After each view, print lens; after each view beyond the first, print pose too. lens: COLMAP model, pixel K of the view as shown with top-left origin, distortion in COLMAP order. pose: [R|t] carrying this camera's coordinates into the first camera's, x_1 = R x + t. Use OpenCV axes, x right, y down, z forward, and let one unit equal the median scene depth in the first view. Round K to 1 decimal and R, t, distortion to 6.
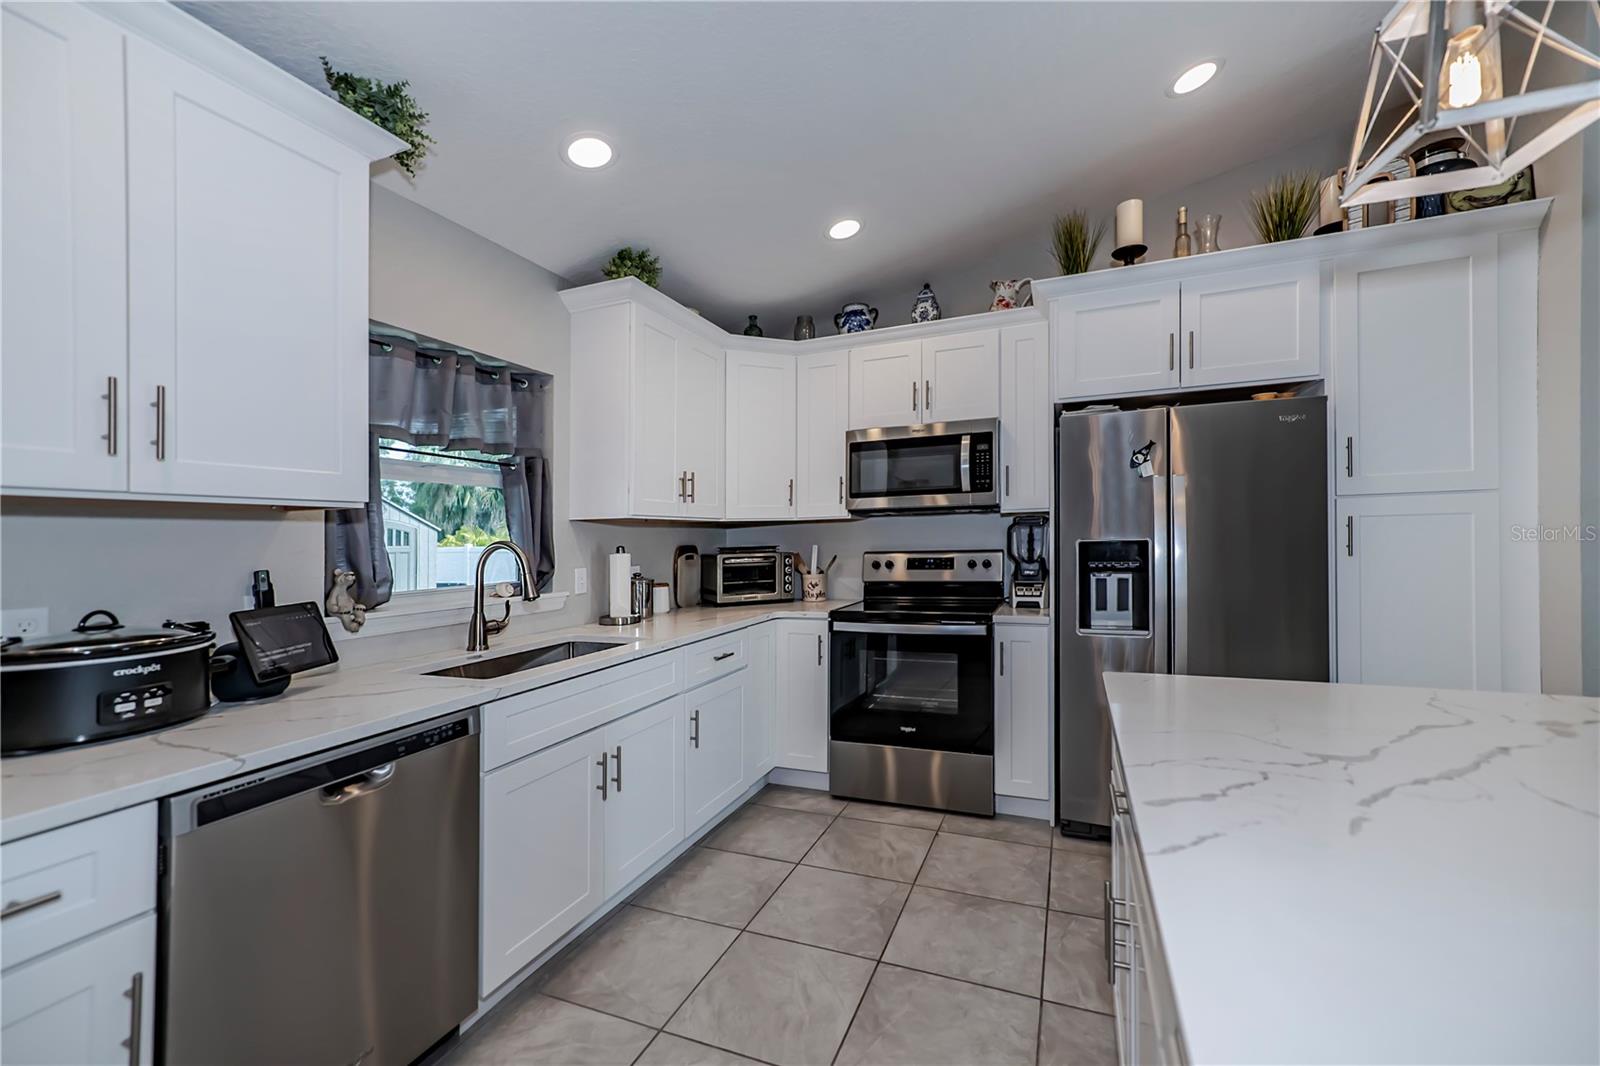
lens RADIAL K [[641.0, 0, 803.7], [0, 641.0, 533.6], [0, 0, 1]] dist [0.009550, -0.000402]
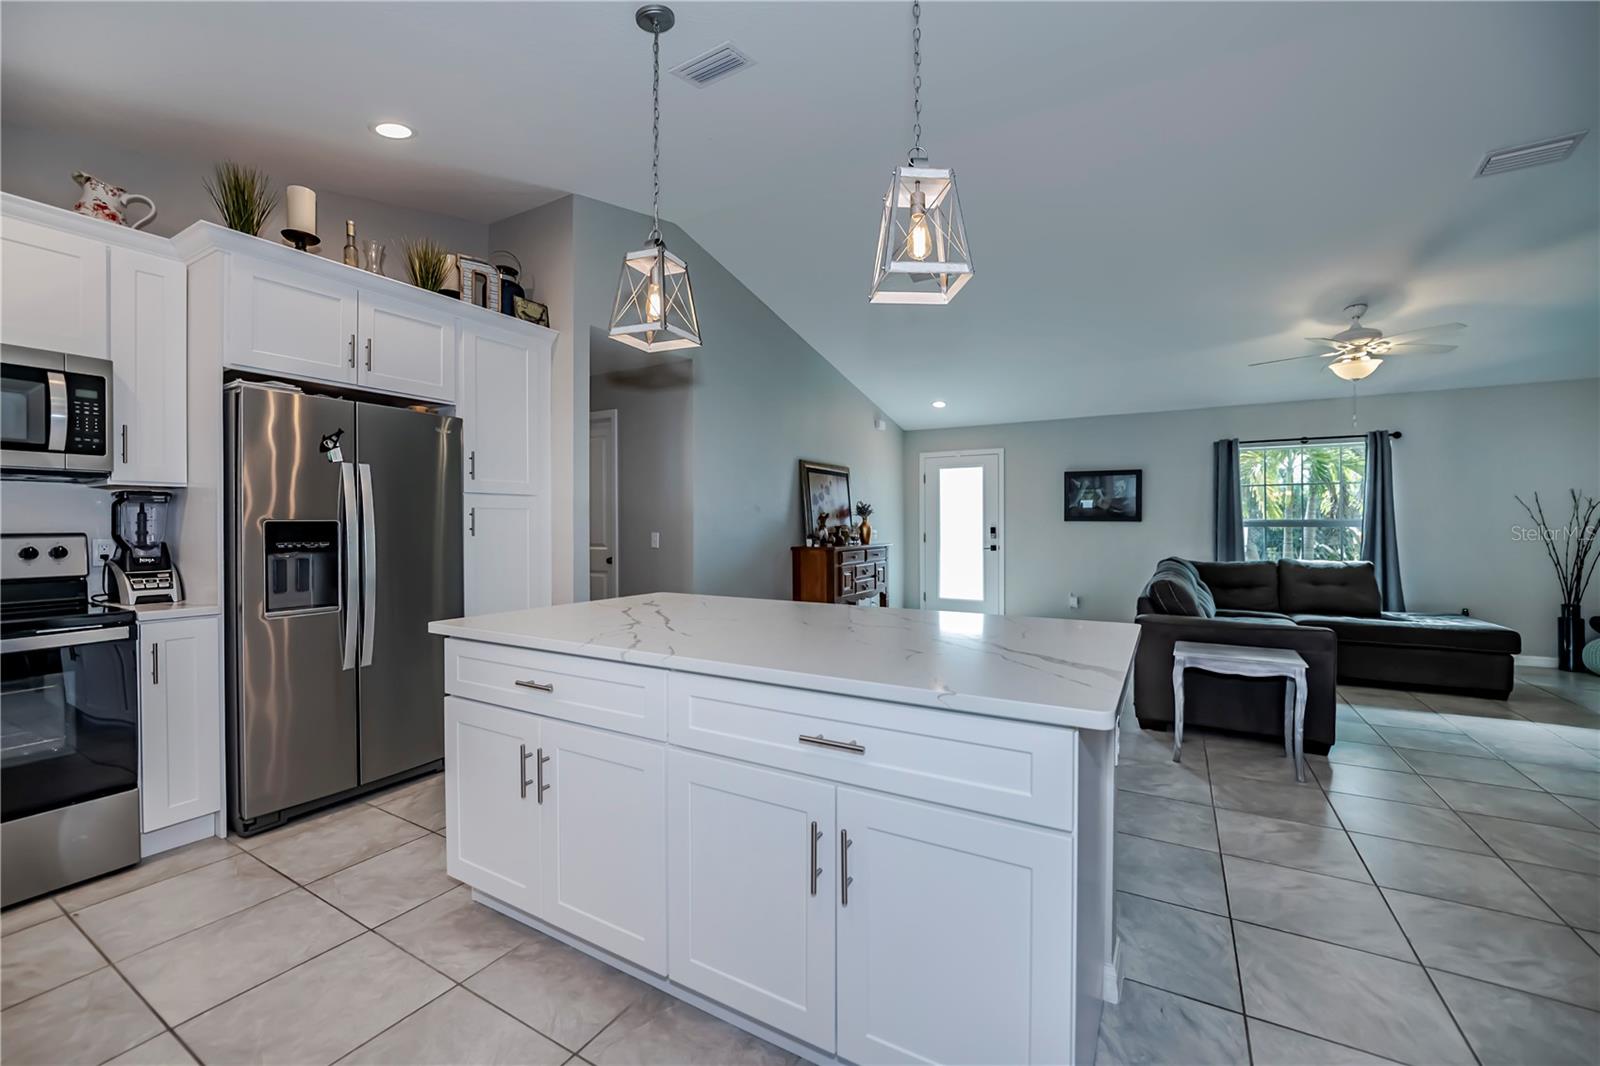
lens RADIAL K [[653.2, 0, 804.0], [0, 653.2, 531.4], [0, 0, 1]] dist [-0.001468, -0.000163]
pose [[0.140792, 0.010026, 0.989988, -0.395279], [-0.007705, 0.999930, -0.009031, 0.028322], [-0.990009, -0.006357, 0.140859, 0.070427]]
